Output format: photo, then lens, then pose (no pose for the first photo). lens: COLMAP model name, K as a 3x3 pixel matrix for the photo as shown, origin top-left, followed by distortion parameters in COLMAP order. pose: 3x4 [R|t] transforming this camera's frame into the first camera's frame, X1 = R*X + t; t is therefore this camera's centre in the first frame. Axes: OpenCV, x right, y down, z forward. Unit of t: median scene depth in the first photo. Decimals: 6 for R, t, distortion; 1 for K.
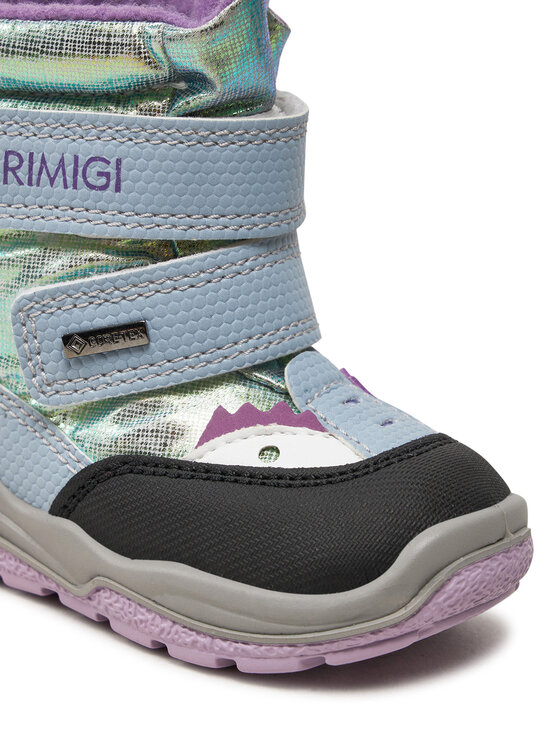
lens RADIAL K [[2377.3, 0, 280.0], [0, 2377.3, 373.0], [0, 0, 1]] dist [-0.464099, 7.428827]
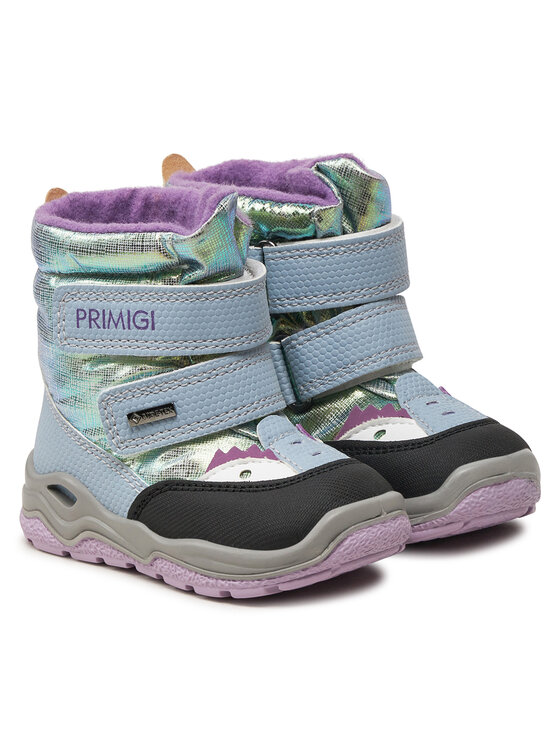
lens RADIAL K [[3546.4, 0, 280.0], [0, 3546.4, 373.0], [0, 0, 1]] dist [-0.041880, 2.498640]
pose [[0.991634, -0.057732, -0.115454, 0.323392], [0.053936, 0.997905, -0.035740, 0.053677], [0.117275, 0.029214, 0.992670, -1.580716]]
